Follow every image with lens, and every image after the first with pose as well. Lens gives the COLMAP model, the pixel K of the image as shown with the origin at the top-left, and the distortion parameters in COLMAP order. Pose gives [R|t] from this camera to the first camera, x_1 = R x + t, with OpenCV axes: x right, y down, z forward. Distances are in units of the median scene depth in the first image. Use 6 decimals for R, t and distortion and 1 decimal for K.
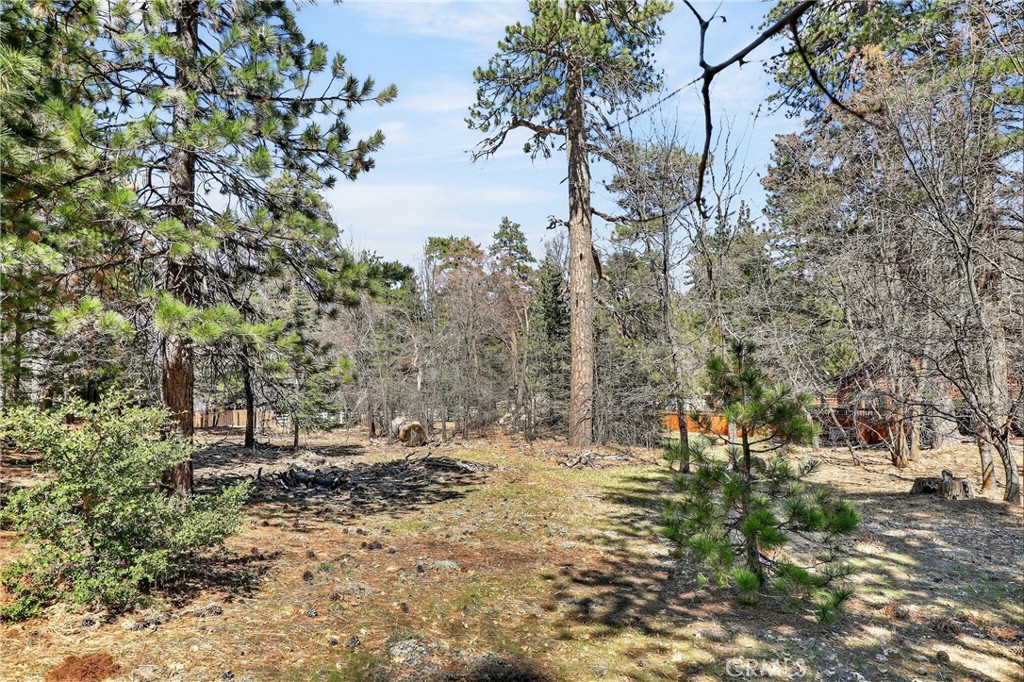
lens RADIAL K [[527.7, 0, 520.5], [0, 527.7, 341.8], [0, 0, 1]] dist [-0.016198, 0.000860]
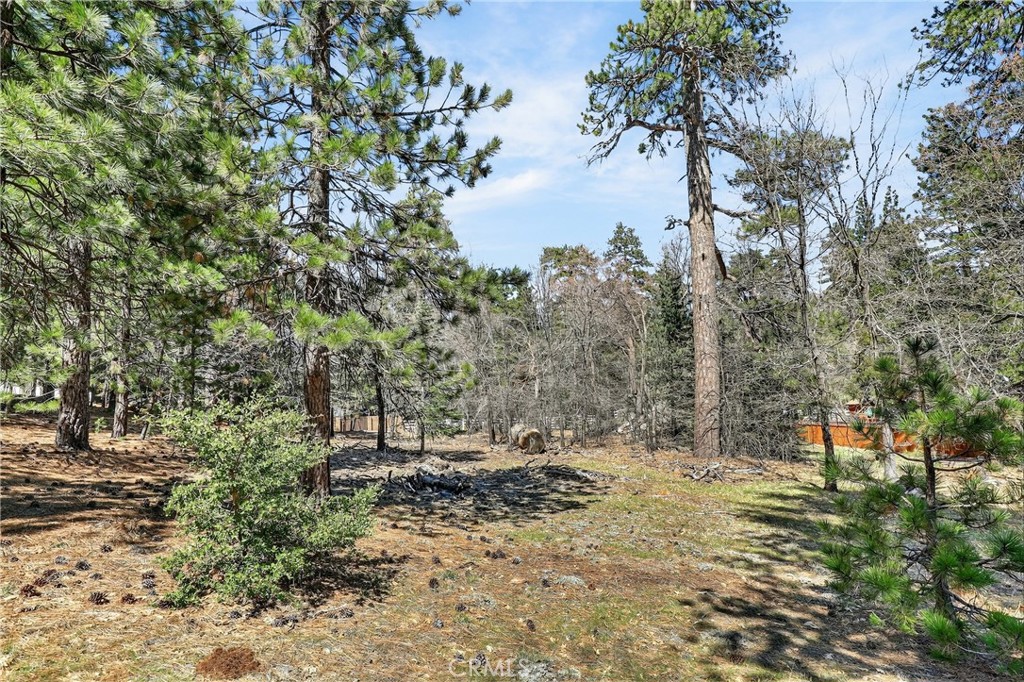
lens RADIAL K [[527.7, 0, 522.8], [0, 527.7, 341.5], [0, 0, 1]] dist [-0.019059, 0.001398]
pose [[0.977118, -0.019814, -0.211775, -0.008541], [0.016378, 0.999704, -0.017967, 0.004635], [0.212068, 0.014088, 0.977153, 0.023140]]
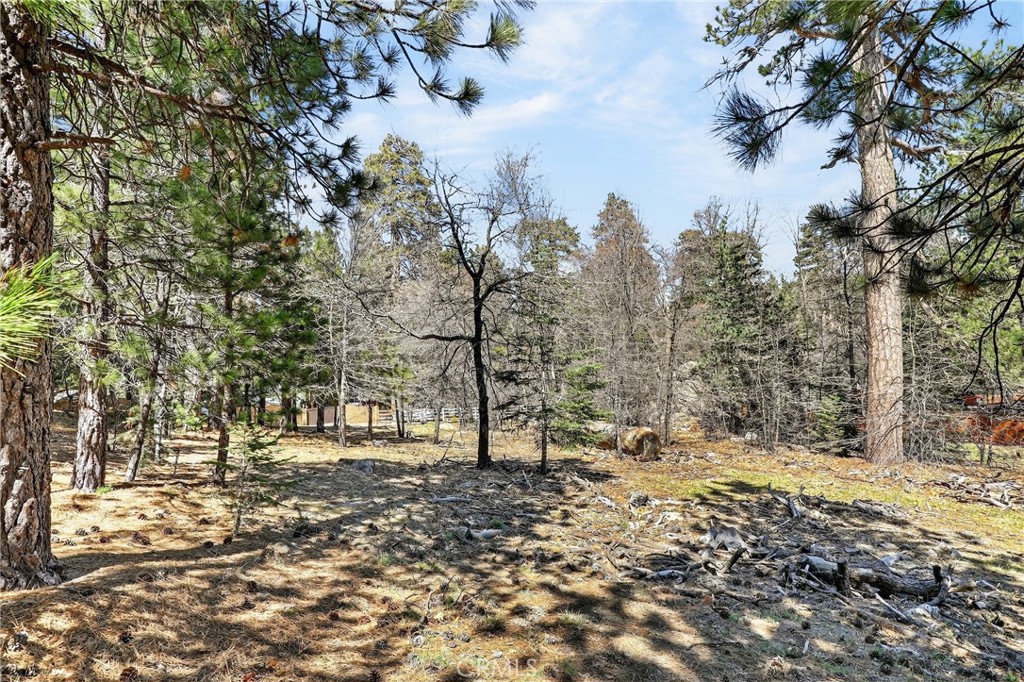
lens RADIAL K [[527.7, 0, 522.8], [0, 527.7, 341.5], [0, 0, 1]] dist [-0.019059, 0.001398]
pose [[0.996801, -0.007726, -0.079548, -0.627301], [0.008584, 0.999909, 0.010448, 0.035765], [0.079460, -0.011097, 0.996776, 0.464681]]
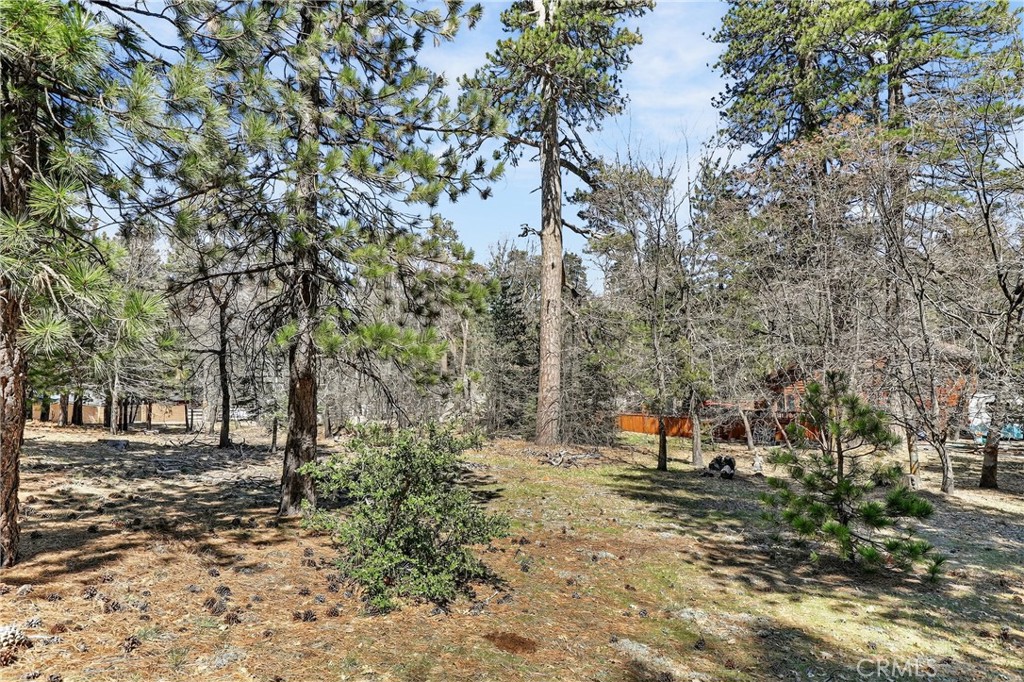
lens RADIAL K [[527.7, 0, 522.8], [0, 527.7, 341.5], [0, 0, 1]] dist [-0.019059, 0.001398]
pose [[0.984572, 0.032037, 0.172021, -0.230129], [-0.033010, 0.999451, 0.002803, -0.021207], [-0.171837, -0.008439, 0.985089, -0.051278]]
